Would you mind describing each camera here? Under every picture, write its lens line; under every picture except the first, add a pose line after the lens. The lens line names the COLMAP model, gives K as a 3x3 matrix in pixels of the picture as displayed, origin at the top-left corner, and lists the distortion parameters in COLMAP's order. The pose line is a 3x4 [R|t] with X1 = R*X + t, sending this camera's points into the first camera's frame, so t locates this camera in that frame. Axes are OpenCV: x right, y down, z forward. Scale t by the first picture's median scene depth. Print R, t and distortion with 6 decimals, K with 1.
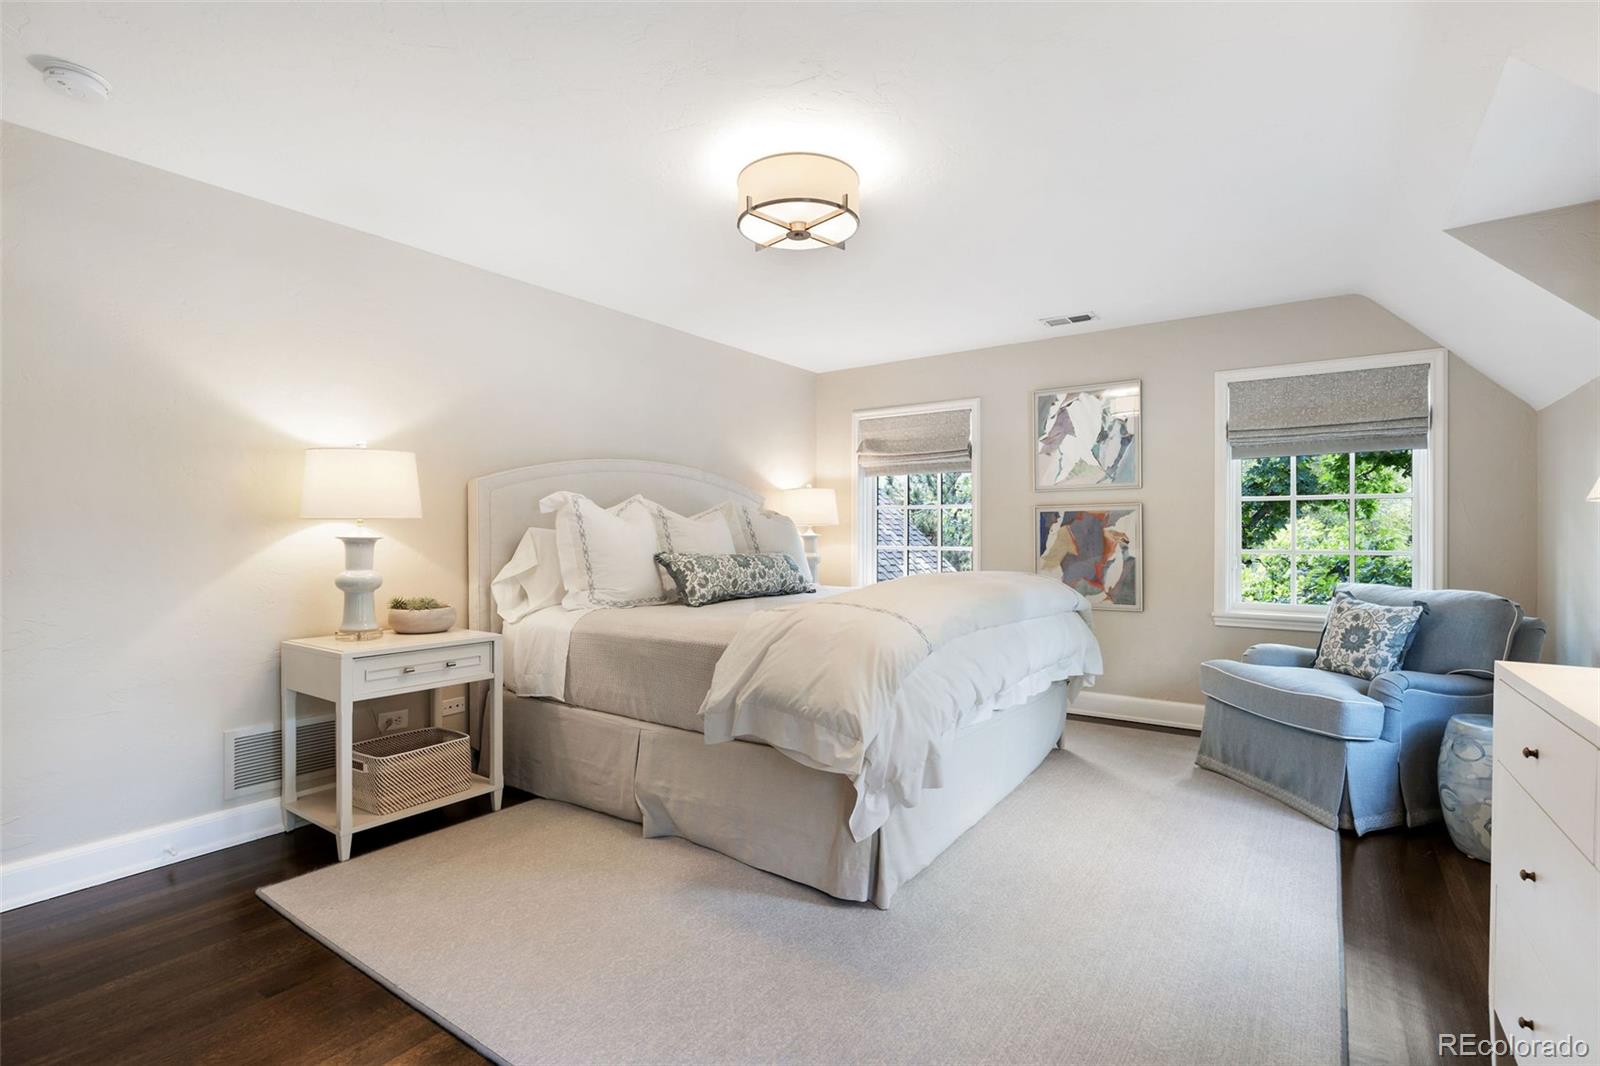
lens RADIAL K [[731.9, 0, 804.1], [0, 731.9, 539.2], [0, 0, 1]] dist [-0.013945, -0.000757]
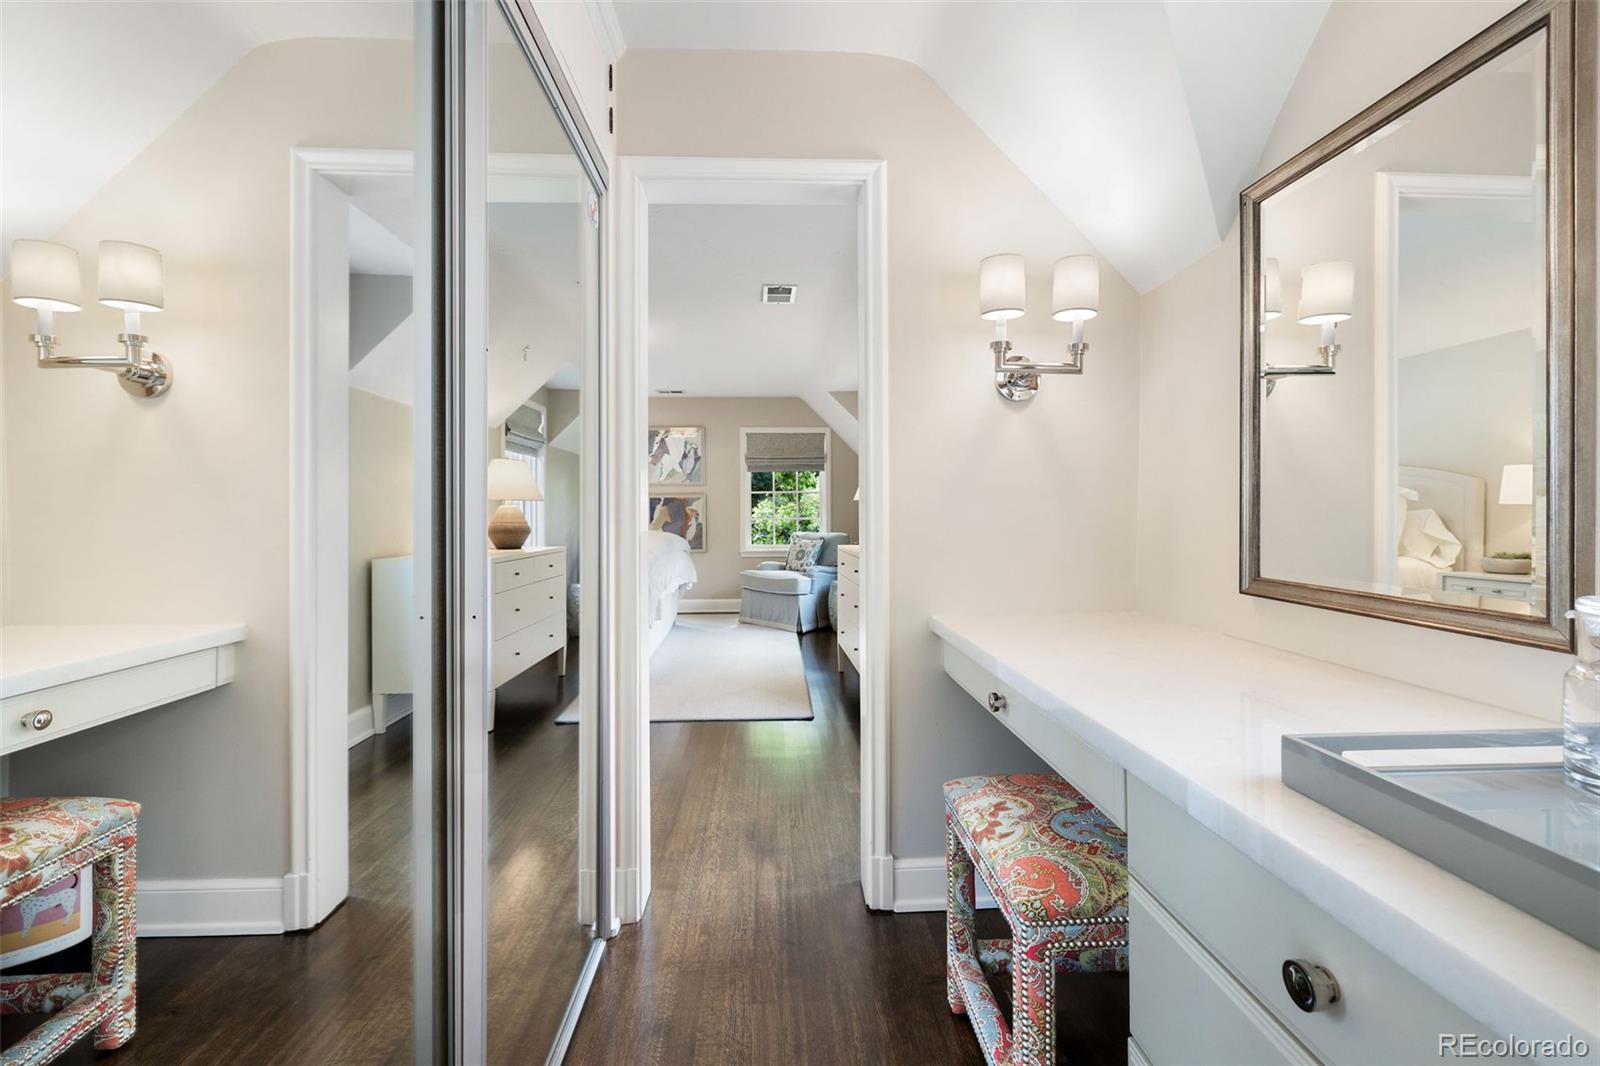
lens RADIAL K [[670.8, 0, 796.4], [0, 670.8, 520.6], [0, 0, 1]] dist [-0.000059, 0.000598]
pose [[0.788116, -0.013115, 0.615387, -0.419167], [0.009903, 0.999914, 0.008628, 0.006413], [-0.615447, -0.000706, 0.788178, -0.502383]]
